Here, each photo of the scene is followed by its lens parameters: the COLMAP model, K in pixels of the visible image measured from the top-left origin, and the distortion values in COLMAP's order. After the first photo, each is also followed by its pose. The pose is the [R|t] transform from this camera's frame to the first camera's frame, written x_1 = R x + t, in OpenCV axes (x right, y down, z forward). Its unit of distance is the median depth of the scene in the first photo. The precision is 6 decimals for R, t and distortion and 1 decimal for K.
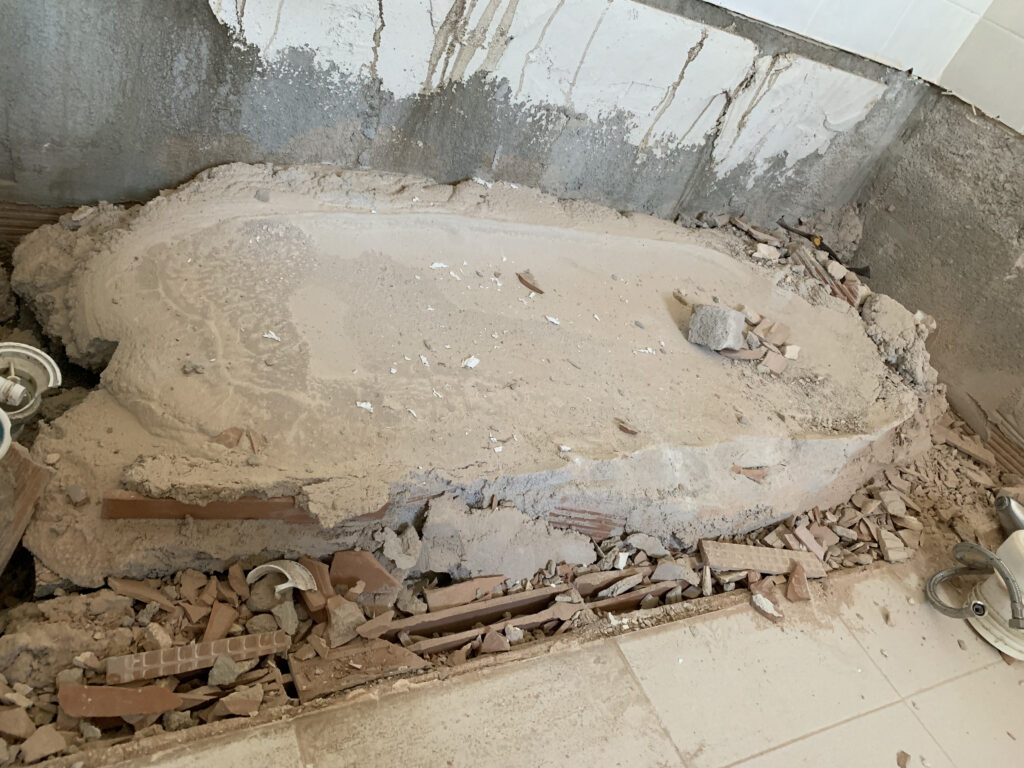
lens RADIAL K [[792.1, 0, 509.9], [0, 792.1, 356.9], [0, 0, 1]] dist [0.054189, -0.071021]
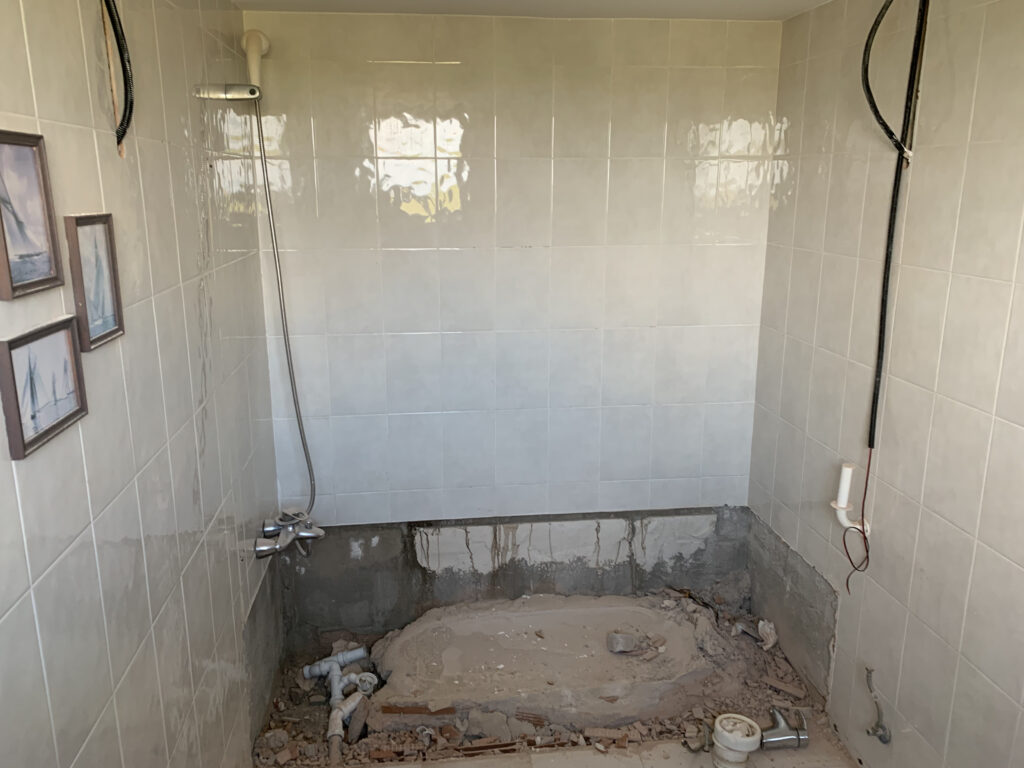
lens RADIAL K [[792.1, 0, 509.9], [0, 792.1, 356.9], [0, 0, 1]] dist [0.054189, -0.071021]
pose [[0.882982, -0.284629, -0.373267, 1.358347], [0.084417, 0.878512, -0.470203, 0.376587], [0.461753, 0.383671, 0.799738, -1.707201]]
